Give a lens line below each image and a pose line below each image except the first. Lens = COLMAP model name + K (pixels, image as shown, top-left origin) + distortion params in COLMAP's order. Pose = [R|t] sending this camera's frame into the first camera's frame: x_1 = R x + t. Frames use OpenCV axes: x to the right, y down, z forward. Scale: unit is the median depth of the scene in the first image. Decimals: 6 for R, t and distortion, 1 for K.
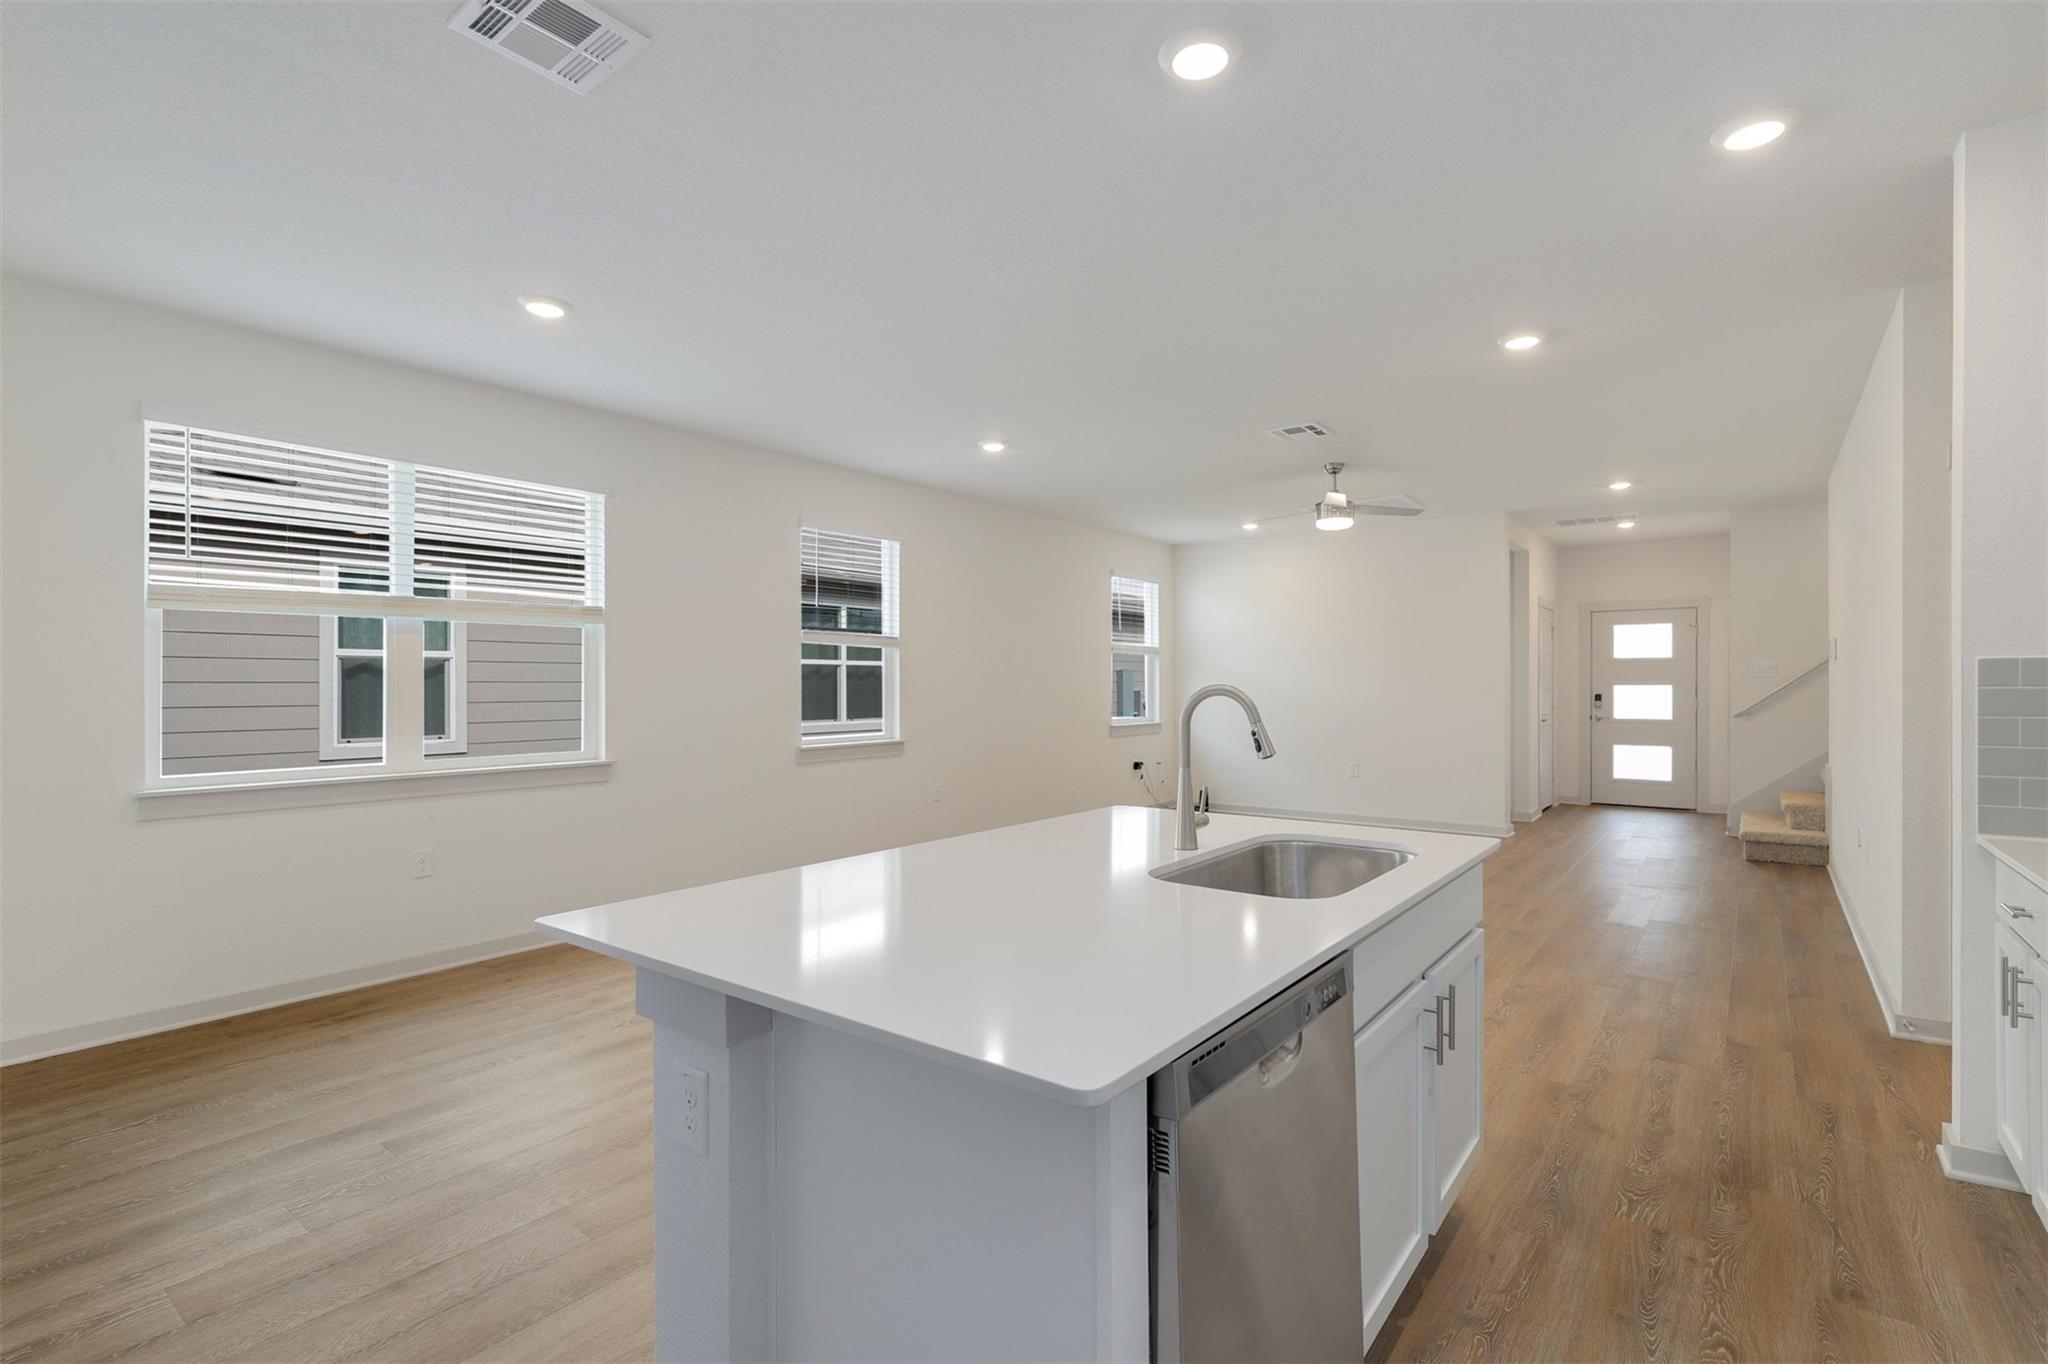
lens RADIAL K [[954.2, 0, 1027.9], [0, 954.2, 679.0], [0, 0, 1]] dist [-0.002070, -0.000120]
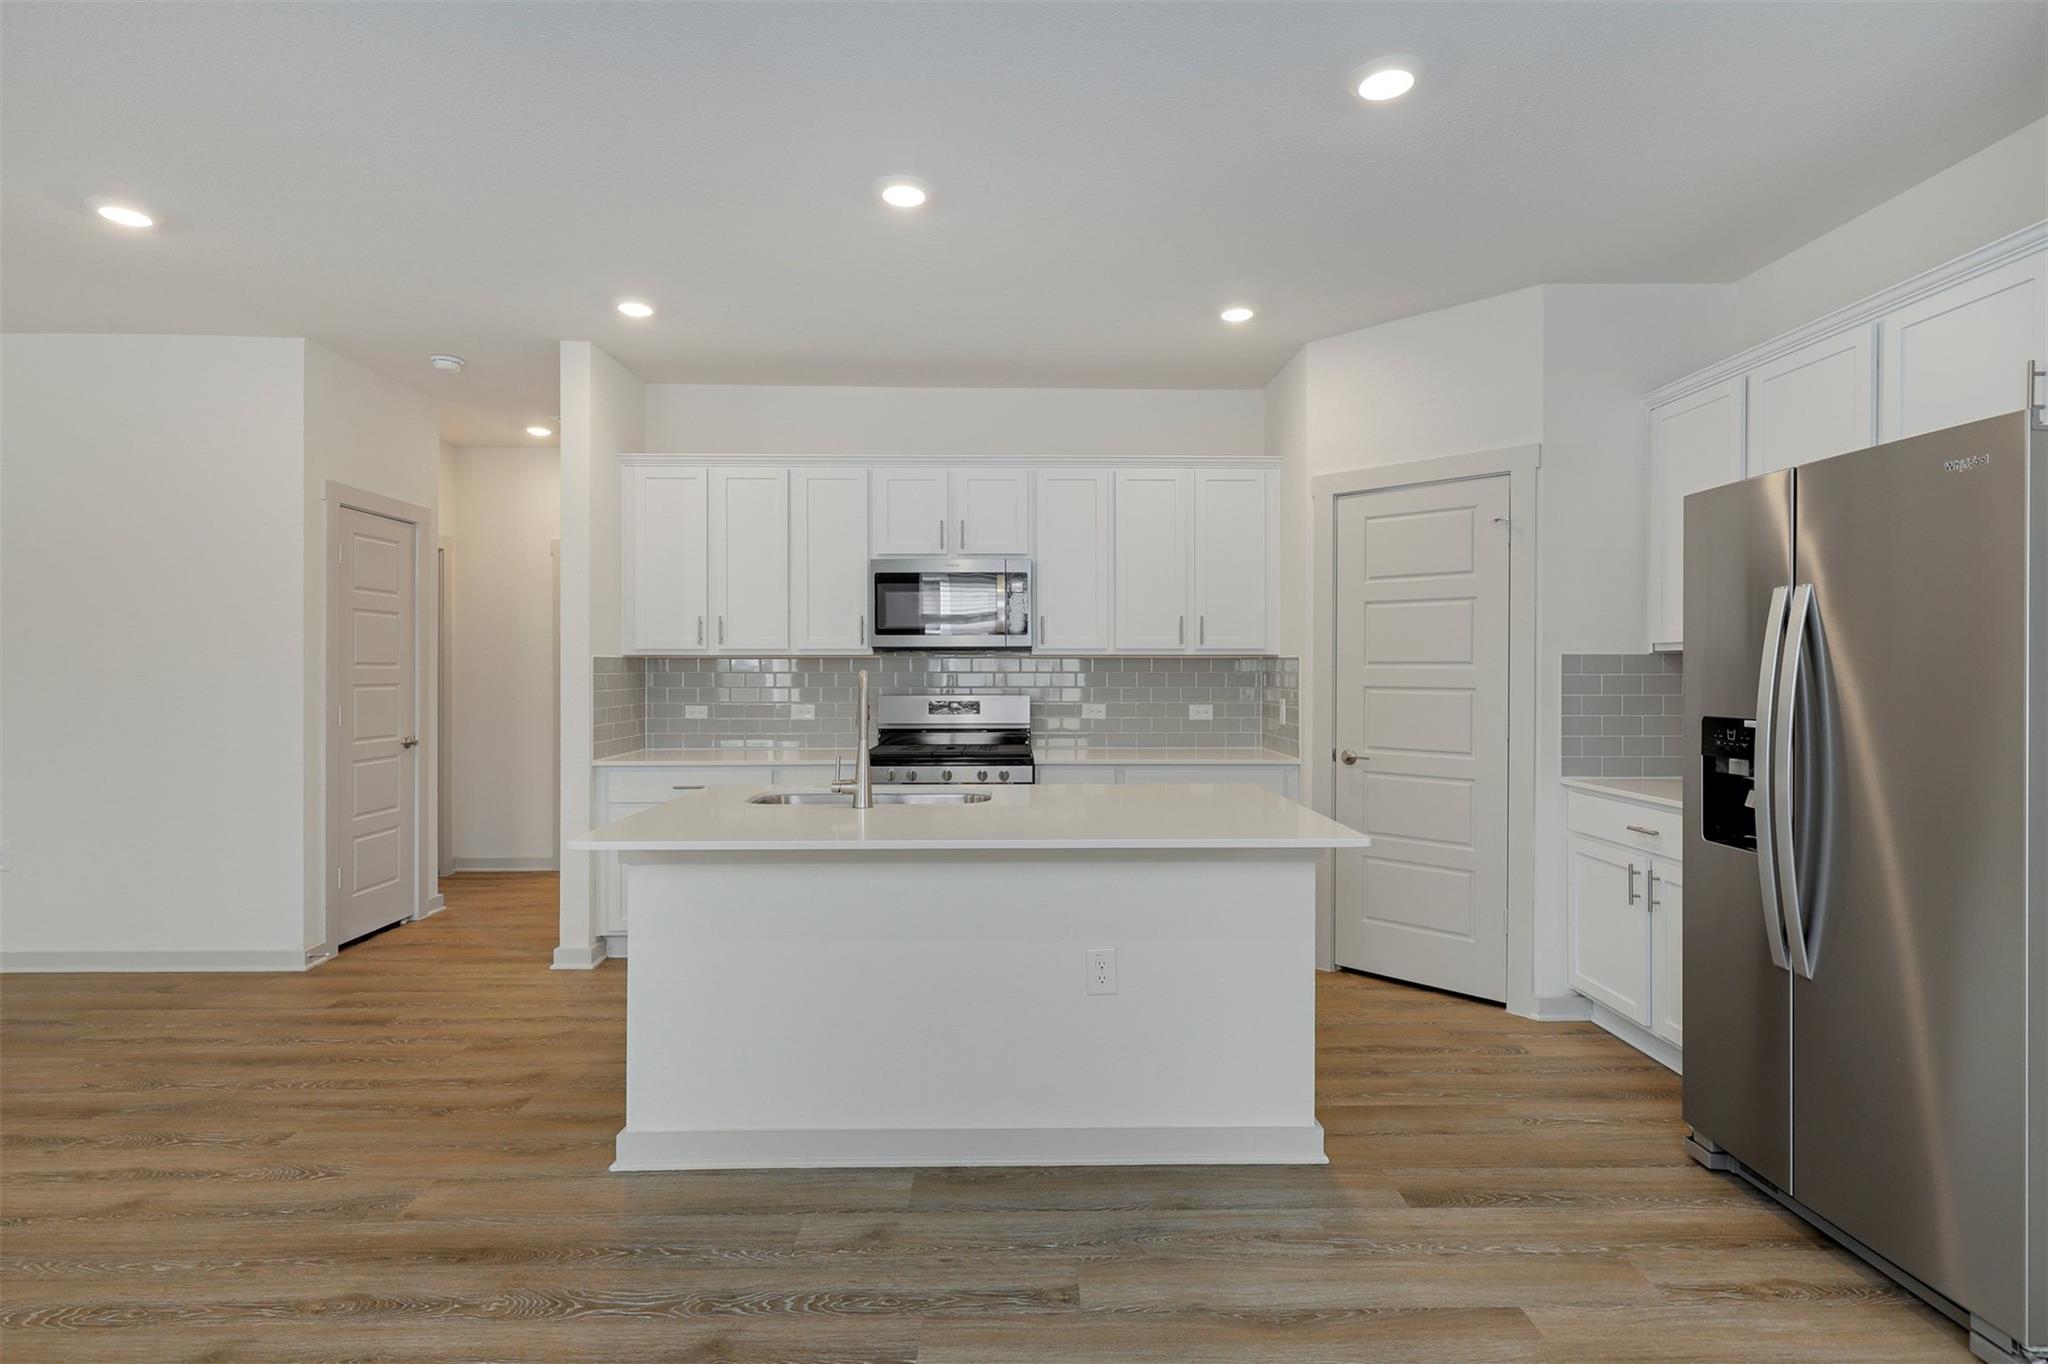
lens RADIAL K [[954.2, 0, 1022.2], [0, 954.2, 679.2], [0, 0, 1]] dist [-0.002070, -0.000120]
pose [[-0.623901, 0.000763, 0.781503, -0.677194], [0.001477, 0.999999, 0.000202, 0.020541], [-0.781502, 0.001281, -0.623902, 1.246461]]
